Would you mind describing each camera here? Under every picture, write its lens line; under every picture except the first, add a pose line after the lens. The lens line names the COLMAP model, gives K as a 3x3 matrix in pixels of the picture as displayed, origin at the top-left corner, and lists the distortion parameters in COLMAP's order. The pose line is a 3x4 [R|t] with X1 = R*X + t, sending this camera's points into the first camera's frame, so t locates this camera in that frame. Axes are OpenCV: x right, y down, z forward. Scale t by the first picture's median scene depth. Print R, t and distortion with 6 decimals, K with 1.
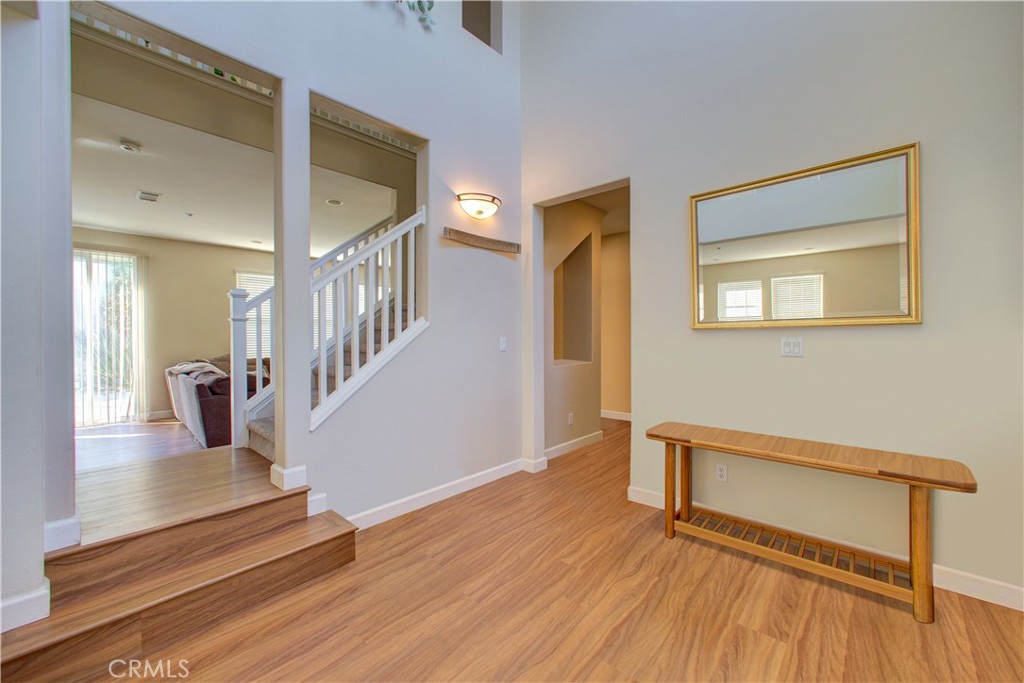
lens RADIAL K [[404.6, 0, 507.6], [0, 404.6, 339.0], [0, 0, 1]] dist [-0.018564, 0.004048]
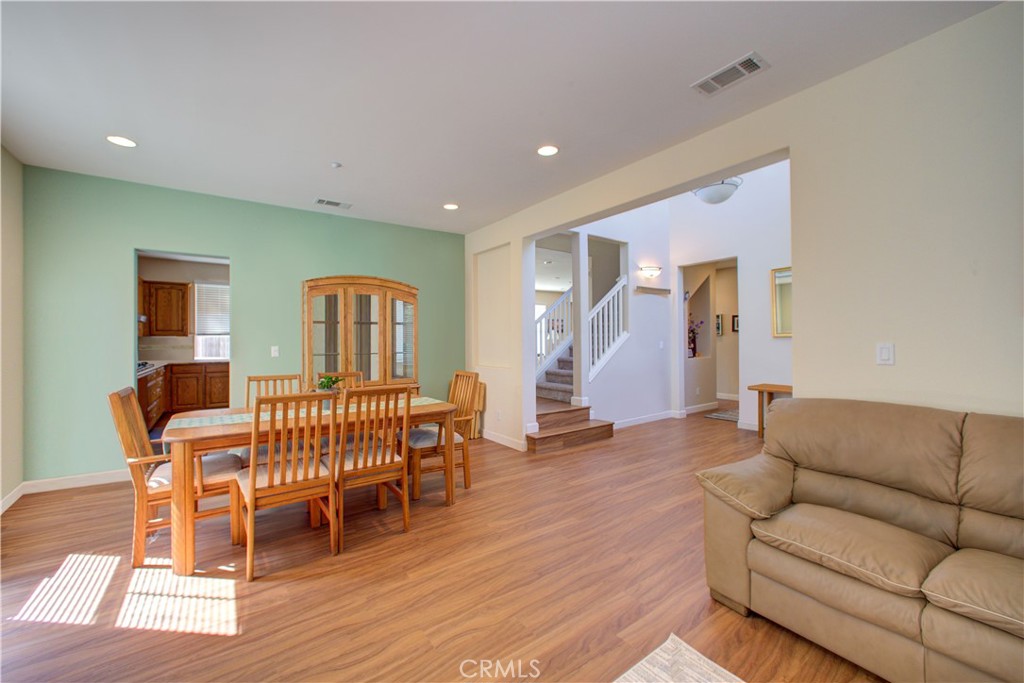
lens RADIAL K [[404.6, 0, 512.9], [0, 404.6, 341.6], [0, 0, 1]] dist [-0.018564, 0.004048]
pose [[0.980329, -0.005592, -0.197293, -0.331486], [0.003830, 0.999949, -0.009311, 0.011259], [0.197335, 0.008373, 0.980300, -0.969837]]
